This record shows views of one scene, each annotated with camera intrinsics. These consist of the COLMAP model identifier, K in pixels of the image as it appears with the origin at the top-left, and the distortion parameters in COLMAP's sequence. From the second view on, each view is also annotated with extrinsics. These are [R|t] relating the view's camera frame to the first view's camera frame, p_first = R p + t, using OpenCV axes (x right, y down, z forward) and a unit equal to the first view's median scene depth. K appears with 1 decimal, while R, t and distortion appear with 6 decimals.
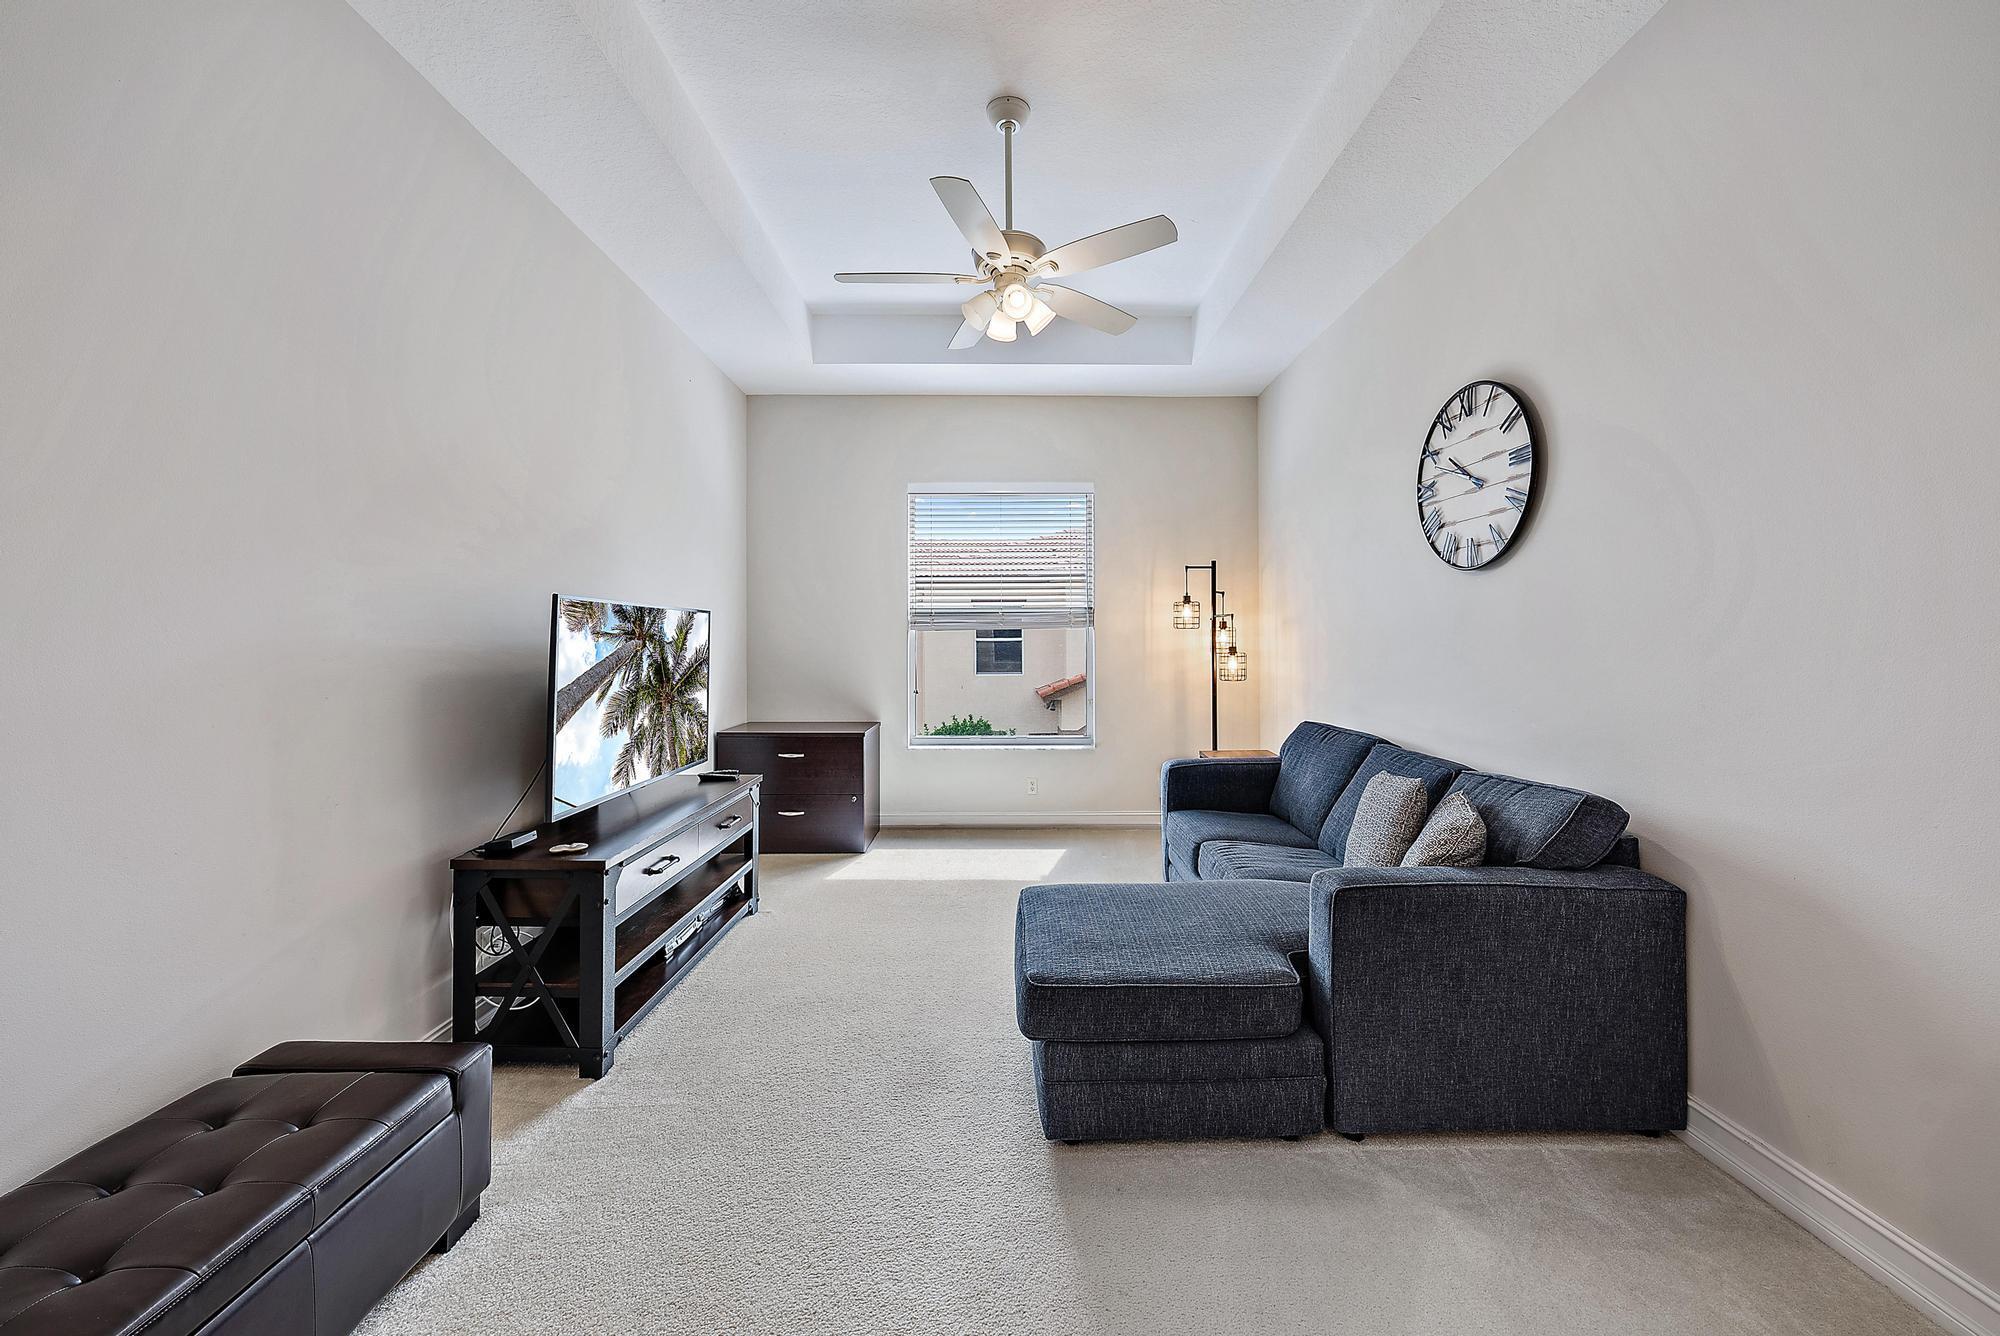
lens RADIAL K [[754.9, 0, 1004.9], [0, 754.9, 632.6], [0, 0, 1]] dist [-0.001815, -0.000151]
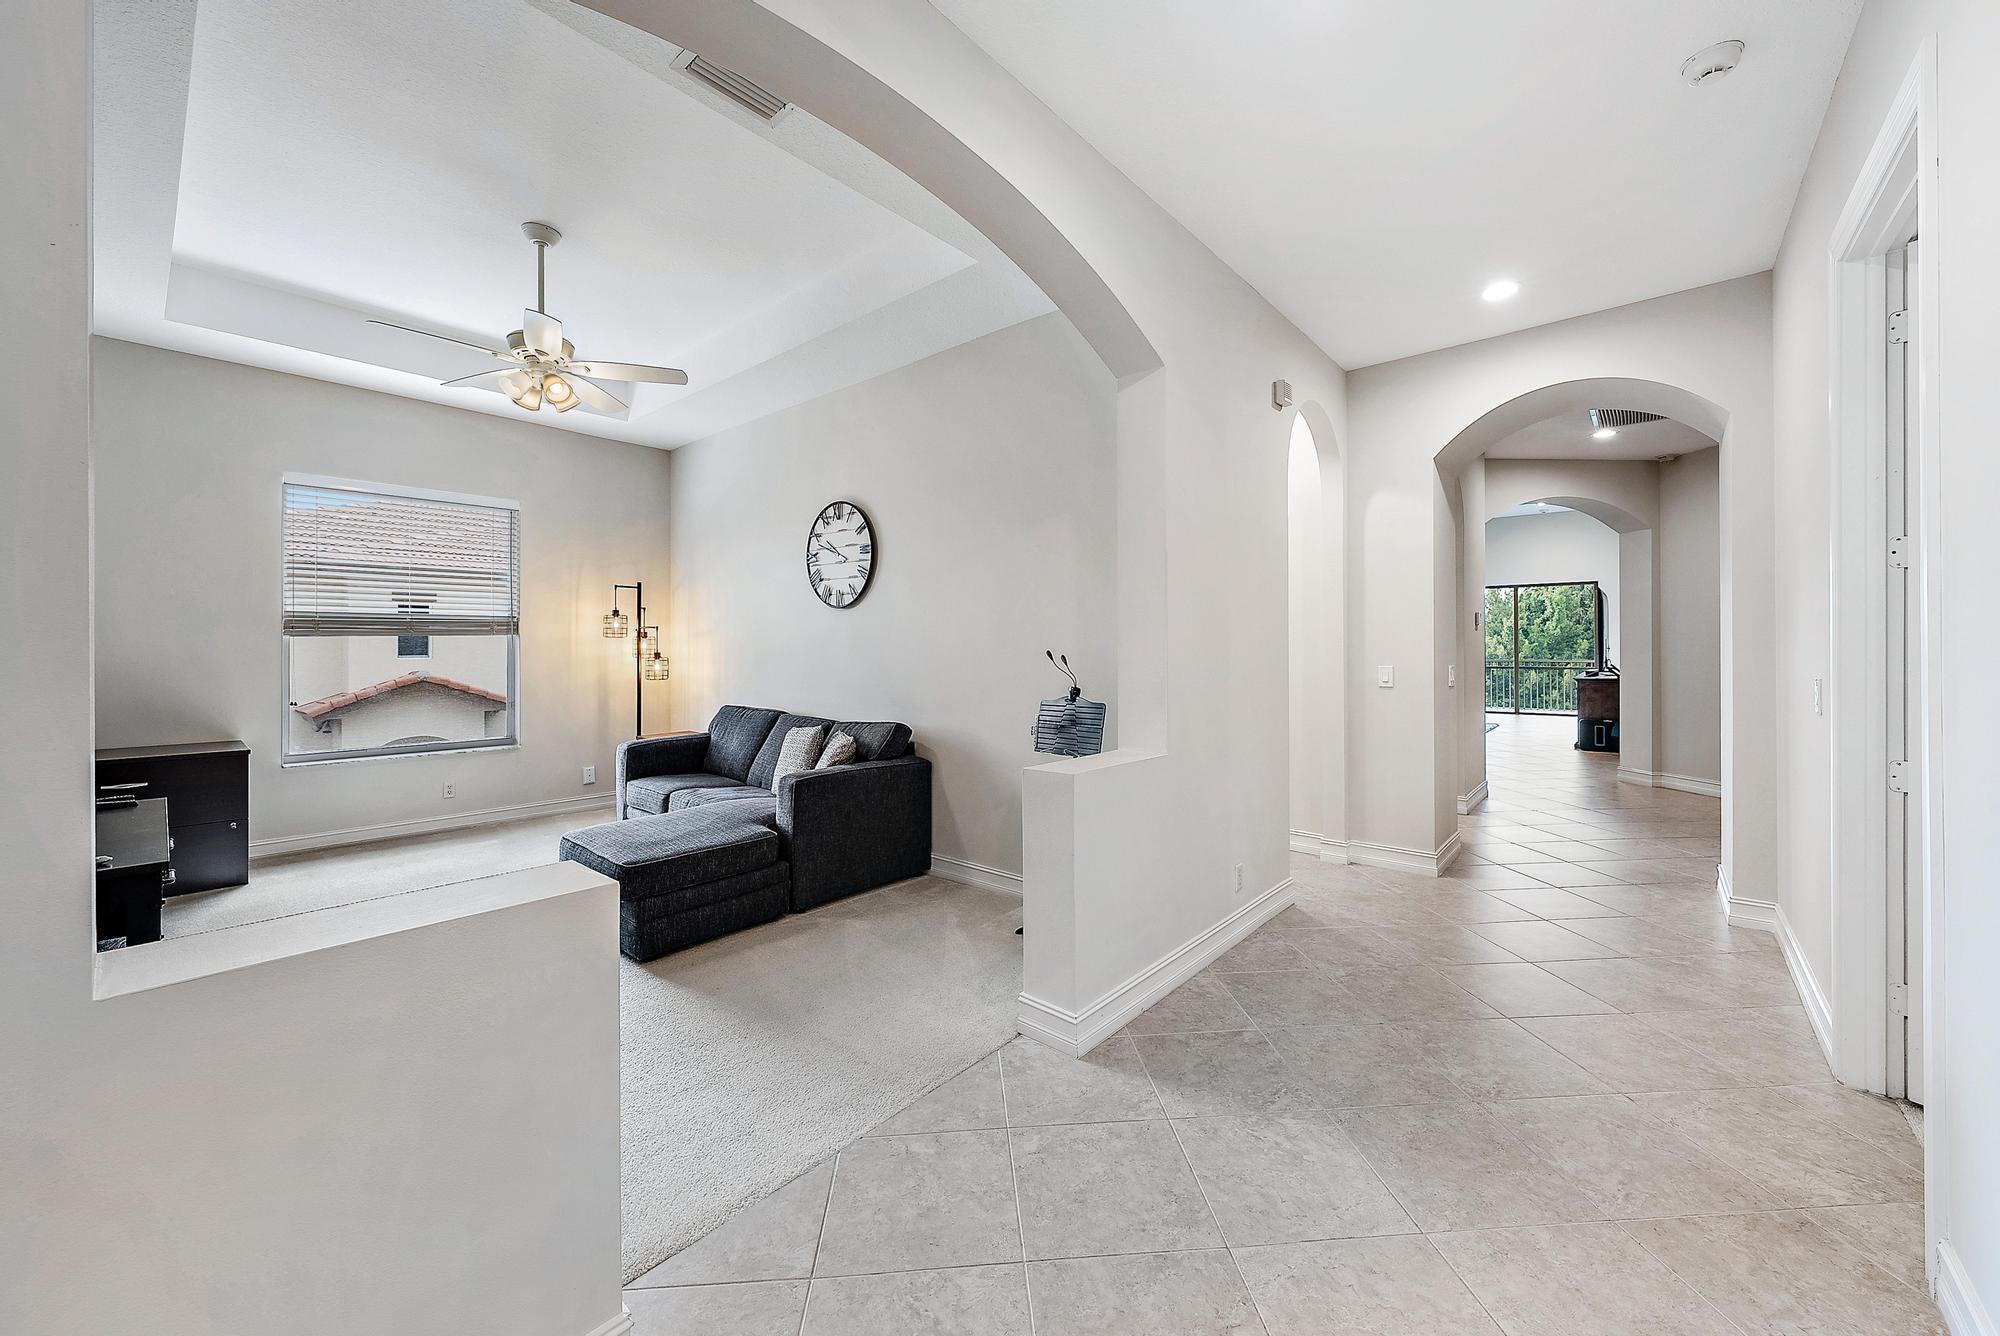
lens RADIAL K [[754.9, 0, 1004.9], [0, 754.9, 632.6], [0, 0, 1]] dist [-0.001815, -0.000151]
pose [[0.657519, 0.016510, 0.753257, -0.457650], [-0.010747, 0.999864, -0.012533, -0.008939], [-0.753361, 0.000145, 0.657607, -0.451665]]
